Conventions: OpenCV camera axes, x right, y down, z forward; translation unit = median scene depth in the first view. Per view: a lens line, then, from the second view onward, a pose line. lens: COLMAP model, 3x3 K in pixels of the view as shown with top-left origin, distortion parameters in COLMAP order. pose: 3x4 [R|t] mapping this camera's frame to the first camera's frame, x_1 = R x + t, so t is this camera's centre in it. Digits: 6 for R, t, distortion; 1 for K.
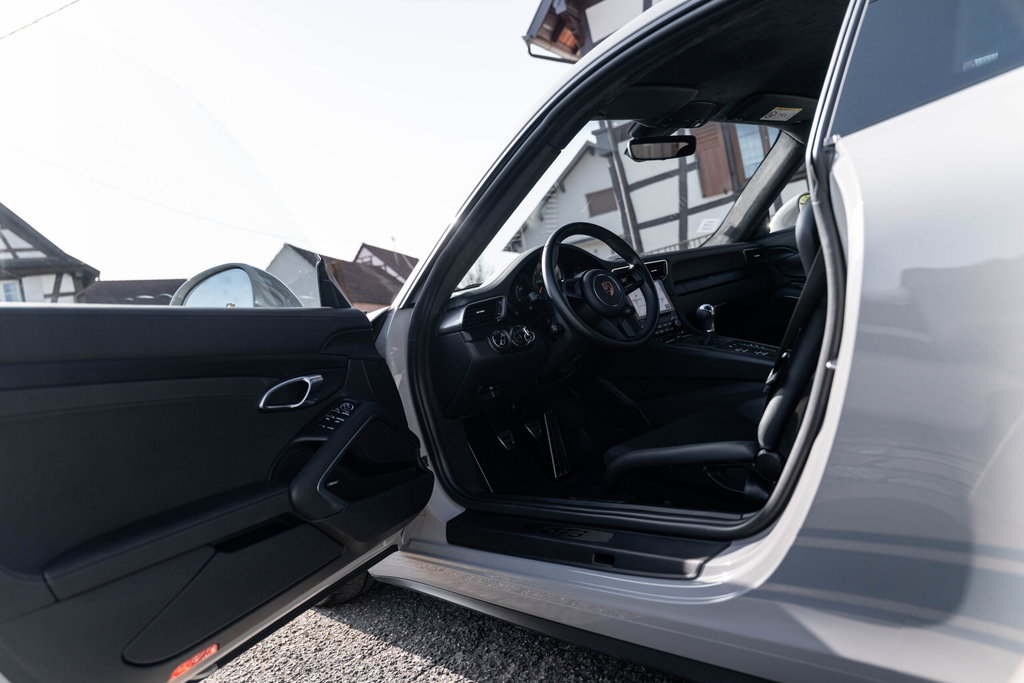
lens RADIAL K [[688.3, 0, 506.0], [0, 688.3, 340.9], [0, 0, 1]] dist [-0.005732, -0.004091]
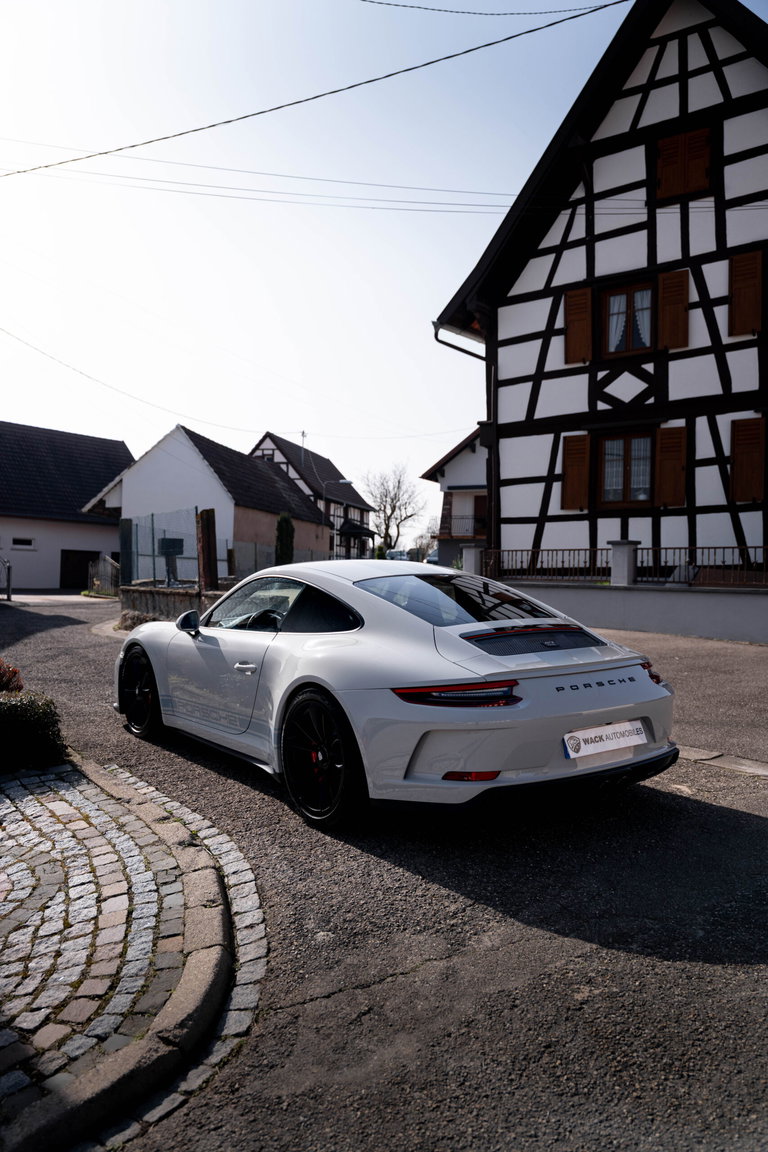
lens RADIAL K [[899.0, 0, 384.0], [0, 899.0, 576.0], [0, 0, 1]] dist [-0.007591, 0.003771]
pose [[0.974654, 0.217263, -0.053356, 0.115840], [-0.216629, 0.976098, 0.017453, -0.072483], [0.055873, -0.005452, 0.998423, -0.398770]]
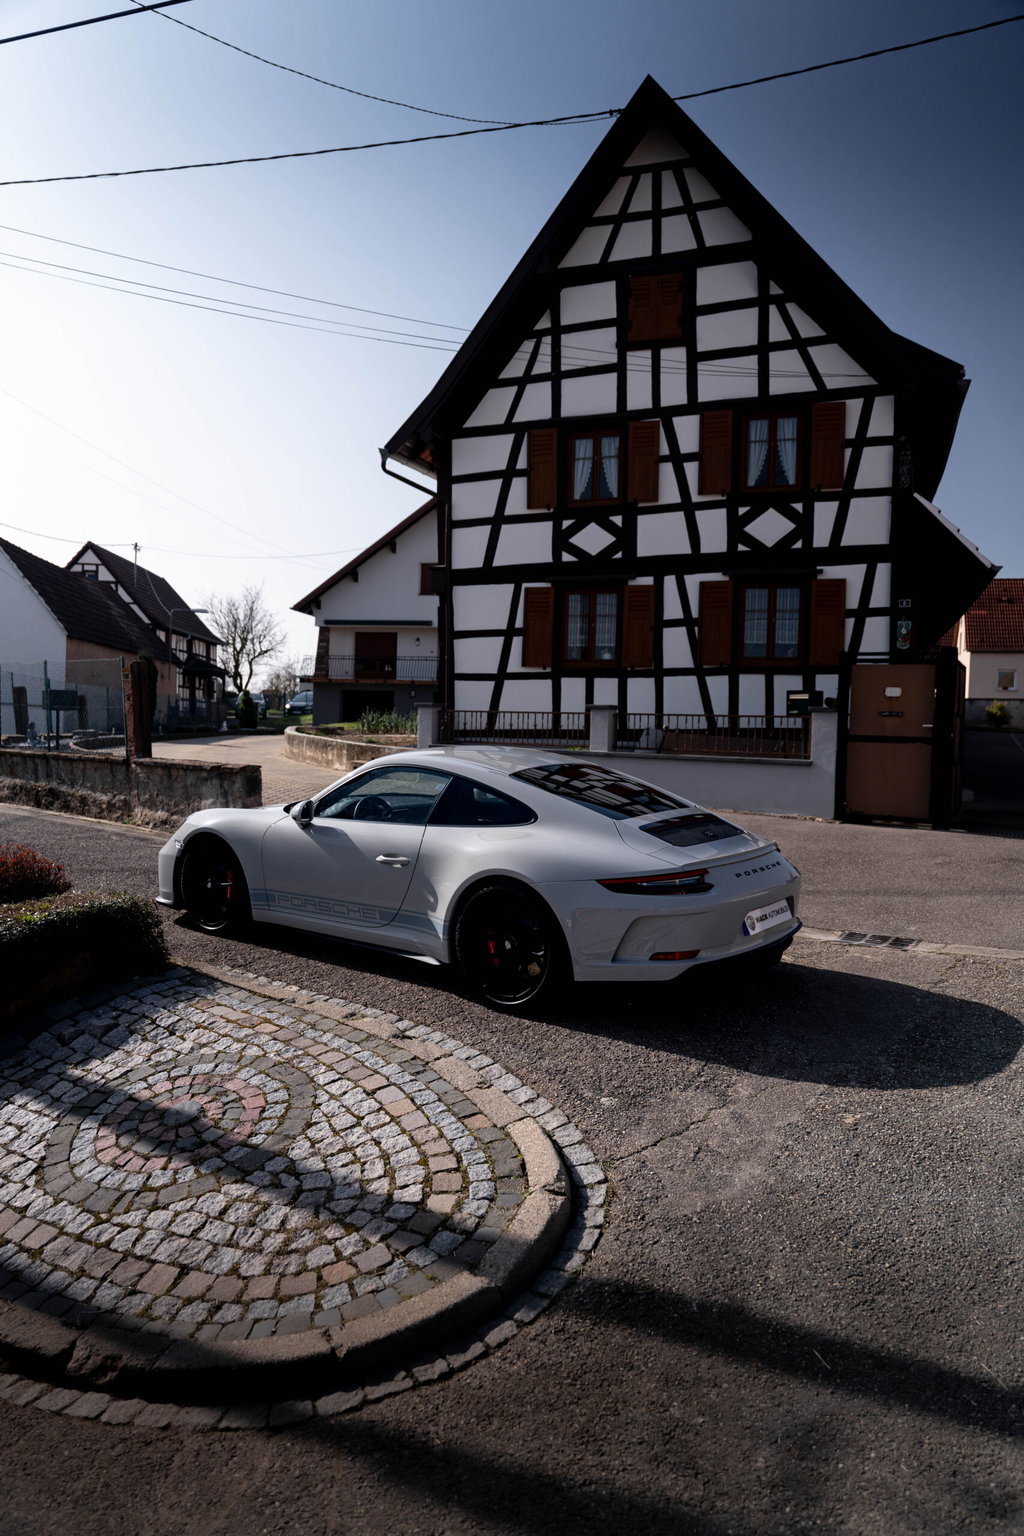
lens RADIAL K [[1065.3, 0, 516.1], [0, 1065.3, 767.7], [0, 0, 1]] dist [-0.007136, -0.005193]
pose [[0.946688, 0.213694, 0.241075, -0.058989], [-0.219683, 0.975569, -0.002083, -0.061236], [-0.235631, -0.050988, 0.970504, -0.485598]]
